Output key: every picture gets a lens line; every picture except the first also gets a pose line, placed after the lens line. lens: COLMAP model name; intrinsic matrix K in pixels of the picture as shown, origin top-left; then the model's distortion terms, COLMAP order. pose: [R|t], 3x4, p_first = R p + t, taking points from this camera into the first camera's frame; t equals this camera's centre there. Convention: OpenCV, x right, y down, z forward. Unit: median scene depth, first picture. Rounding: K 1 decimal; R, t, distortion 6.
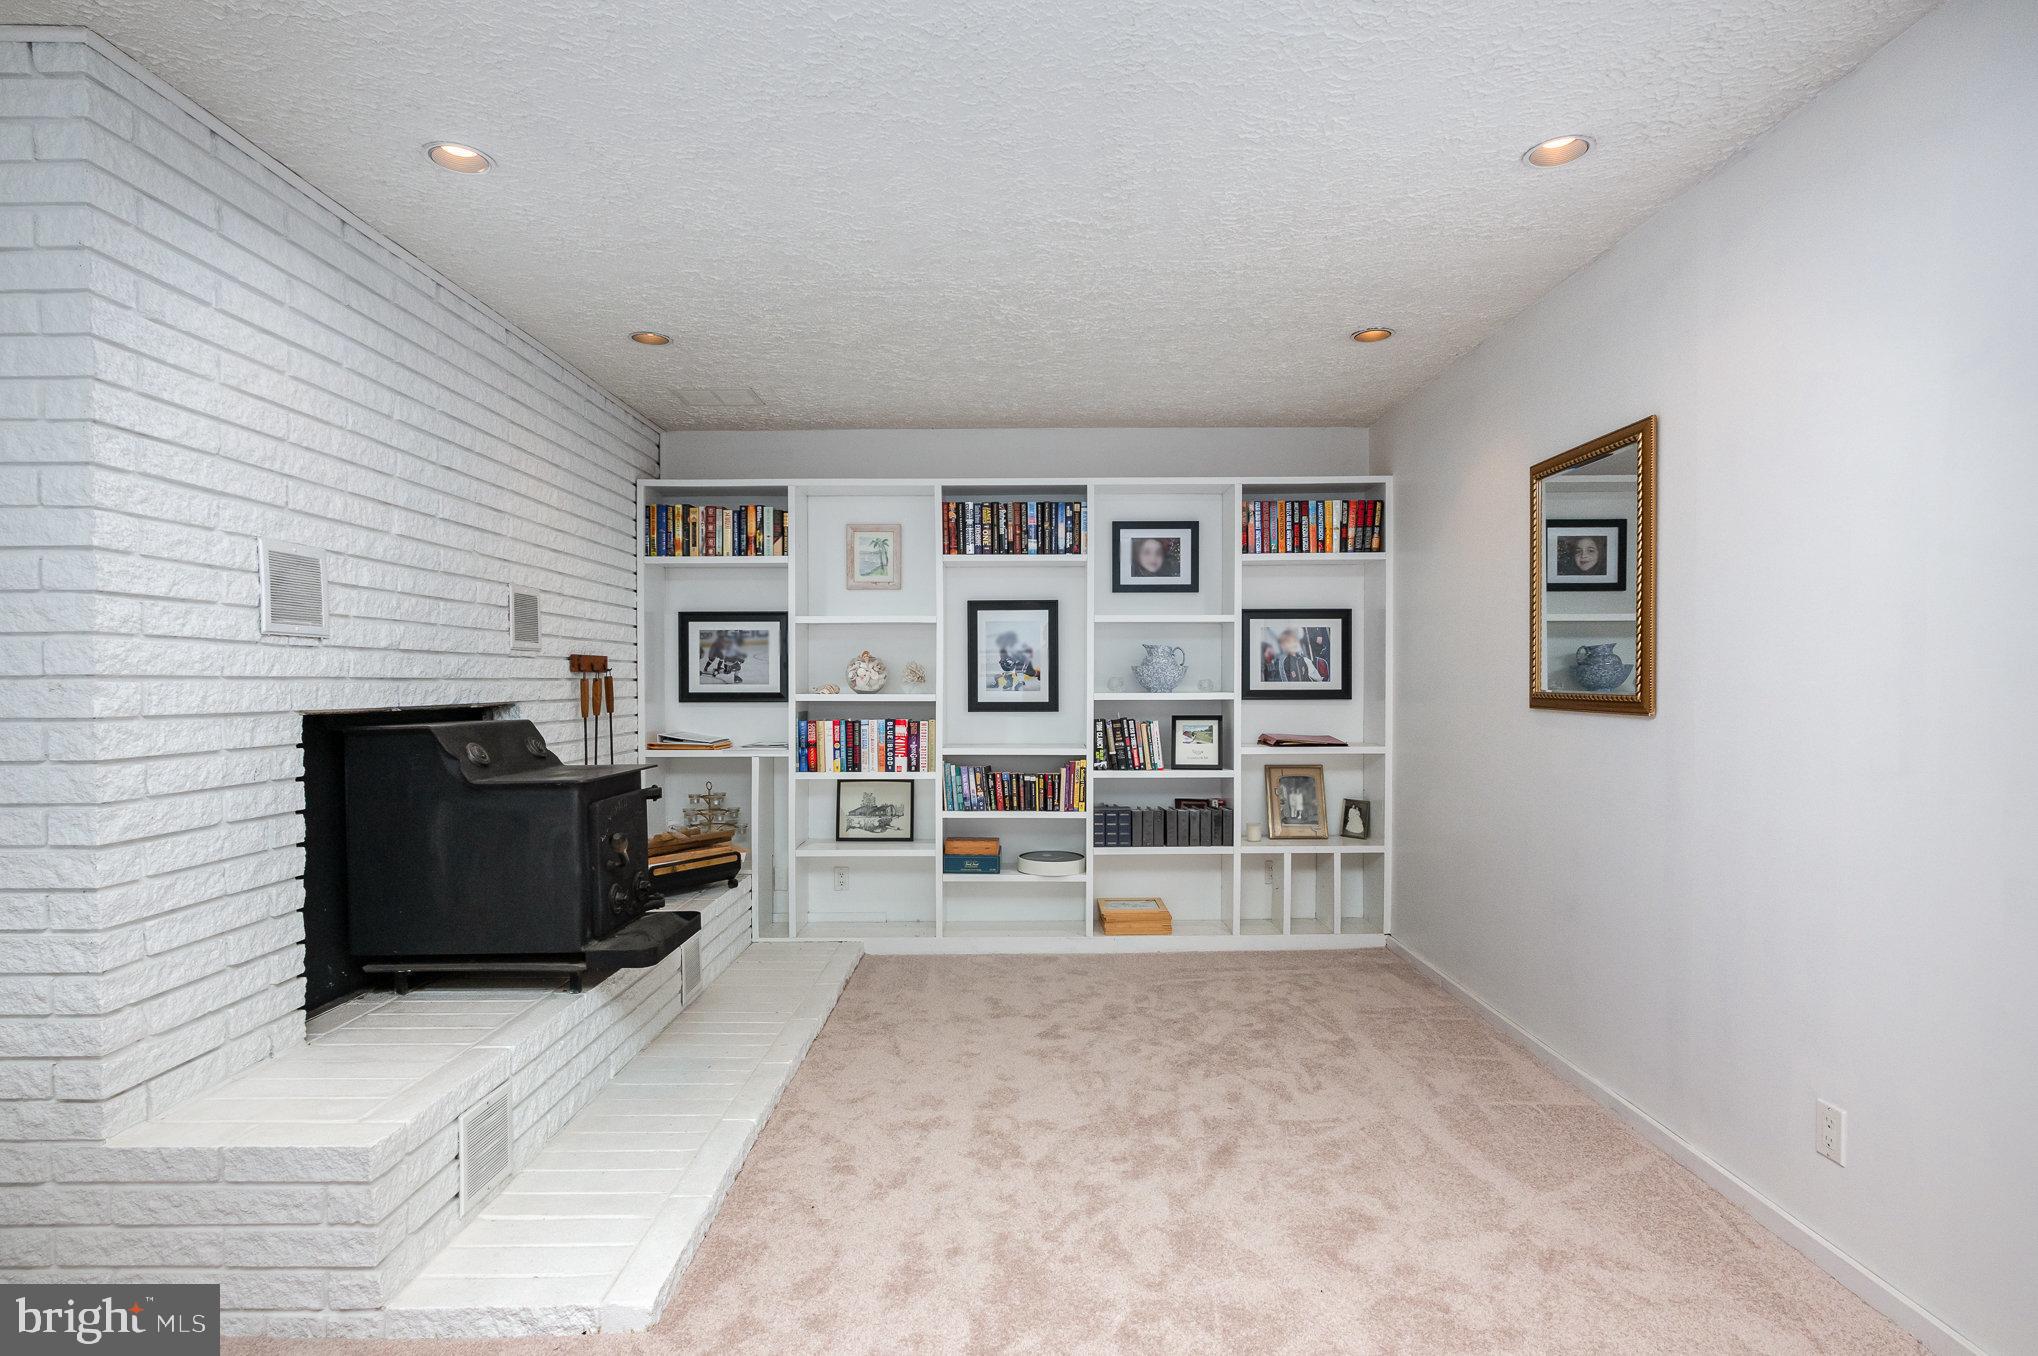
lens RADIAL K [[993.2, 0, 1035.6], [0, 993.2, 693.8], [0, 0, 1]] dist [-0.017482, 0.000049]
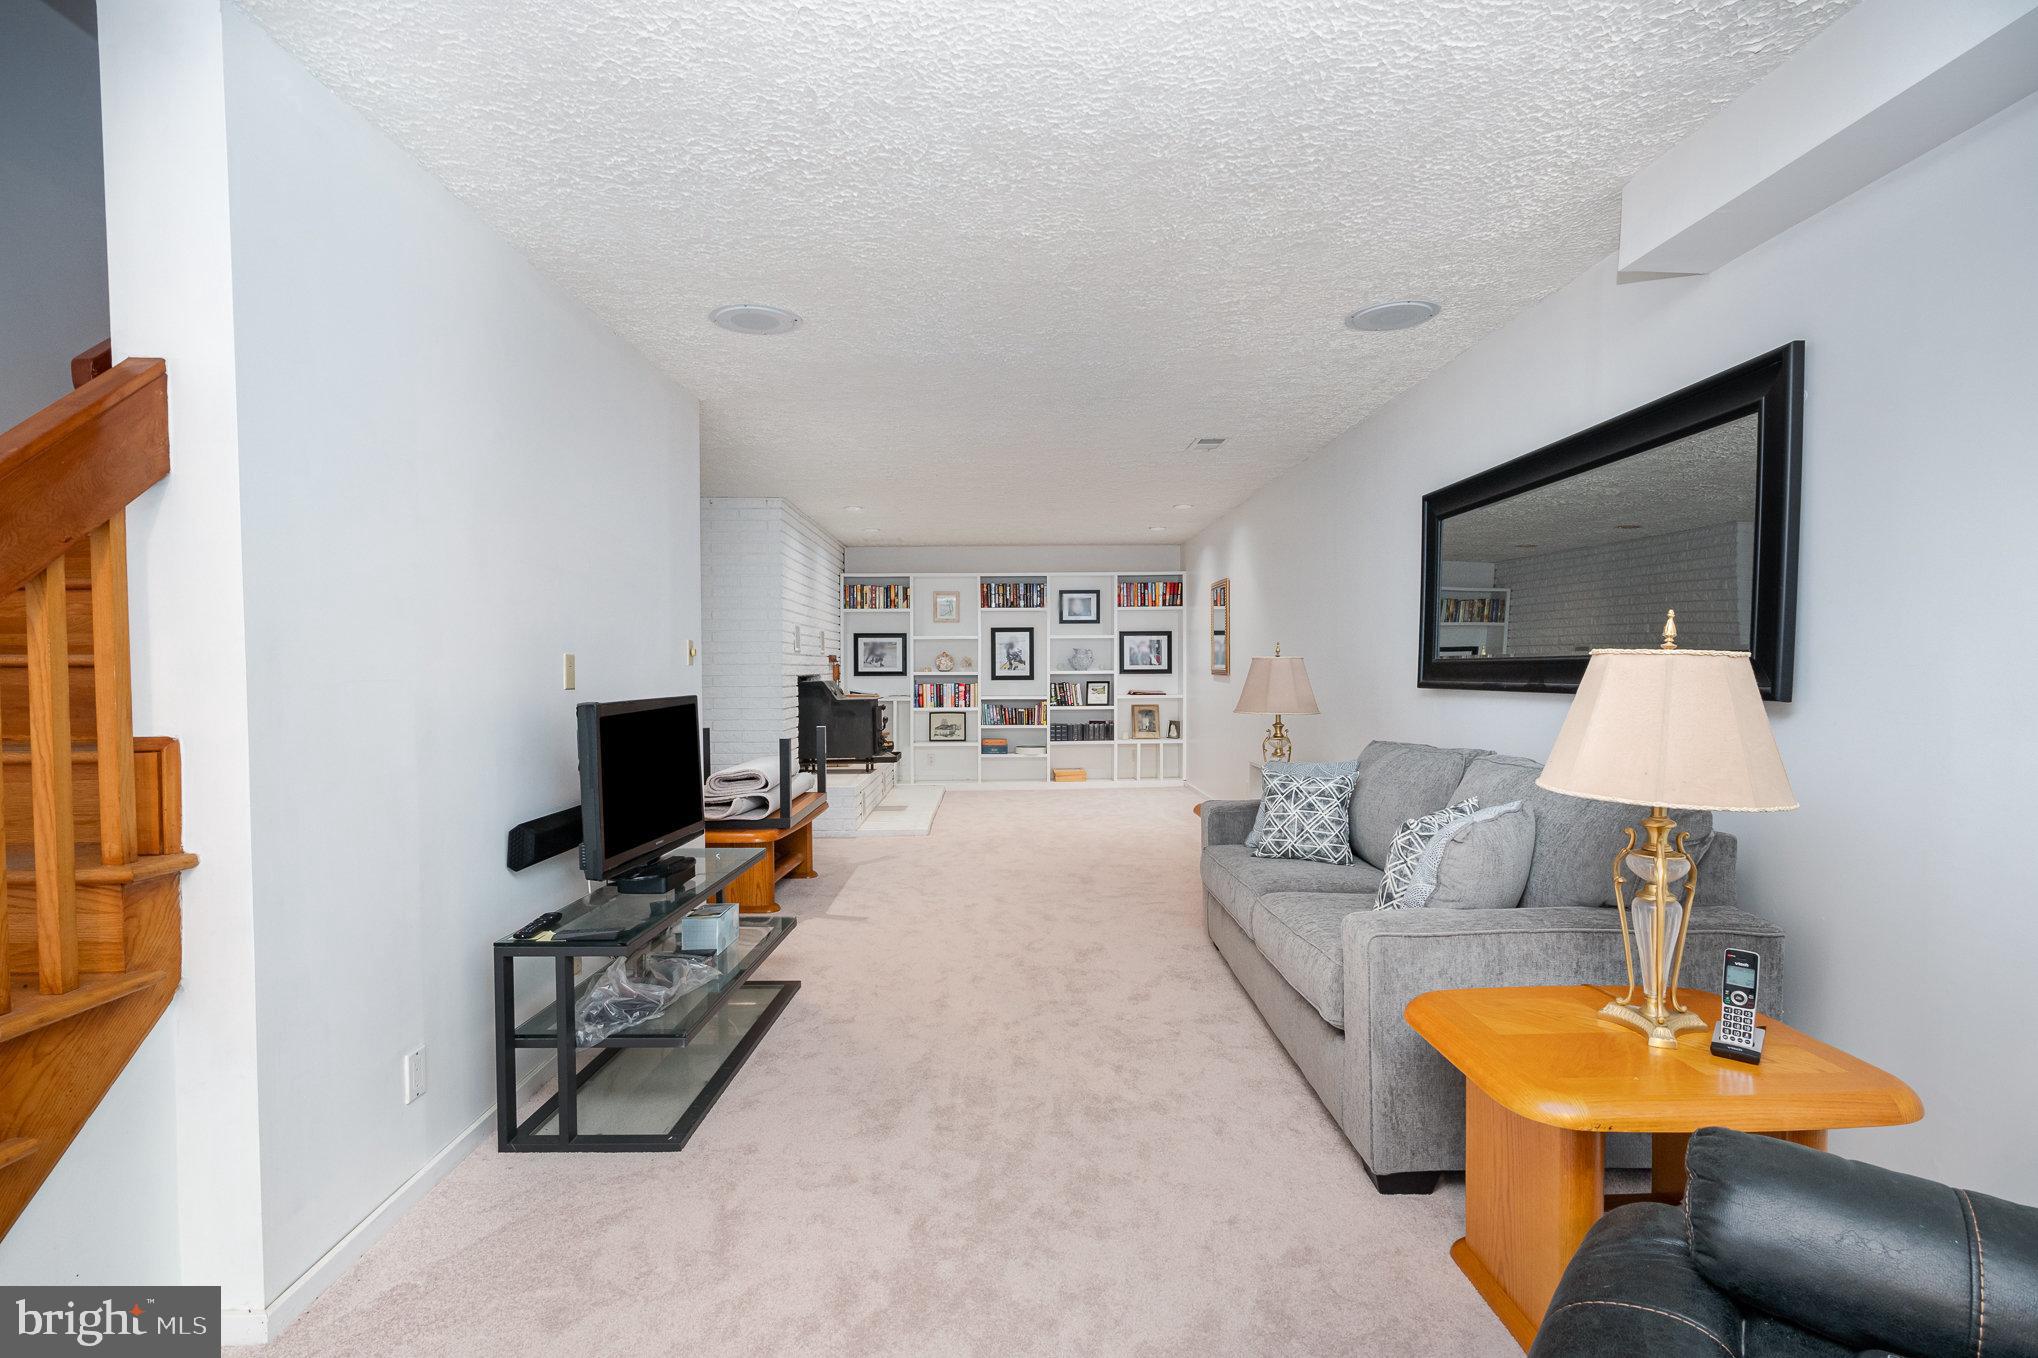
lens RADIAL K [[993.2, 0, 1035.6], [0, 993.2, 694.8], [0, 0, 1]] dist [-0.017482, 0.000049]
pose [[0.999747, -0.003554, 0.022226, -0.021876], [0.003220, 0.999882, 0.015052, 0.018466], [-0.022277, -0.014976, 0.999640, -1.168859]]
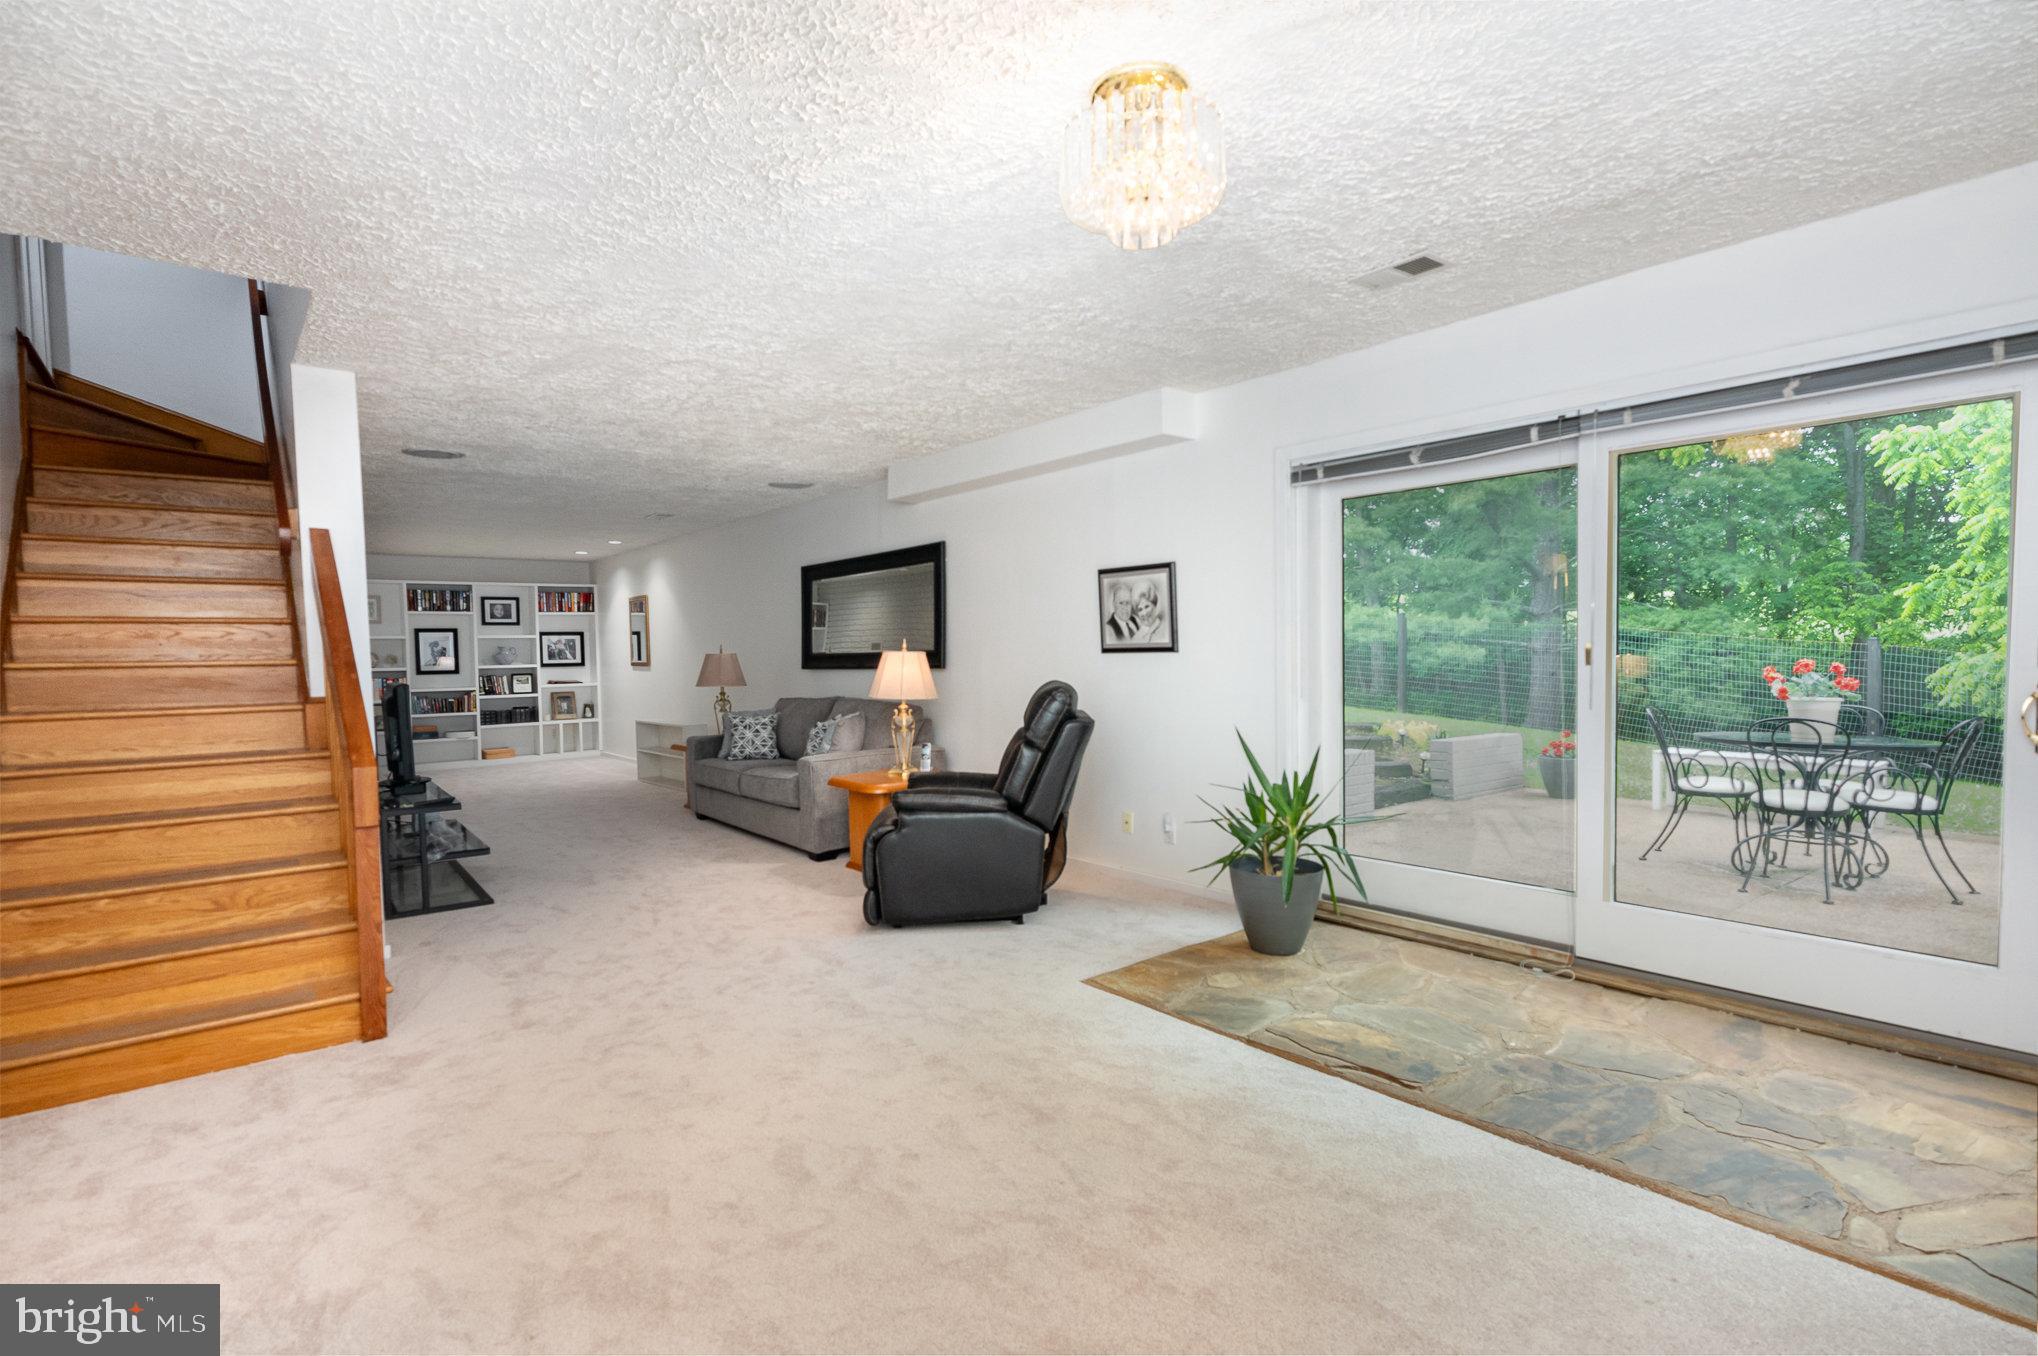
lens RADIAL K [[993.2, 0, 1035.6], [0, 993.2, 693.8], [0, 0, 1]] dist [-0.017482, 0.000049]
pose [[0.775710, -0.038557, 0.629910, -0.428888], [0.023577, 0.999206, 0.032127, 0.023645], [-0.630649, -0.010070, 0.776003, -1.868408]]
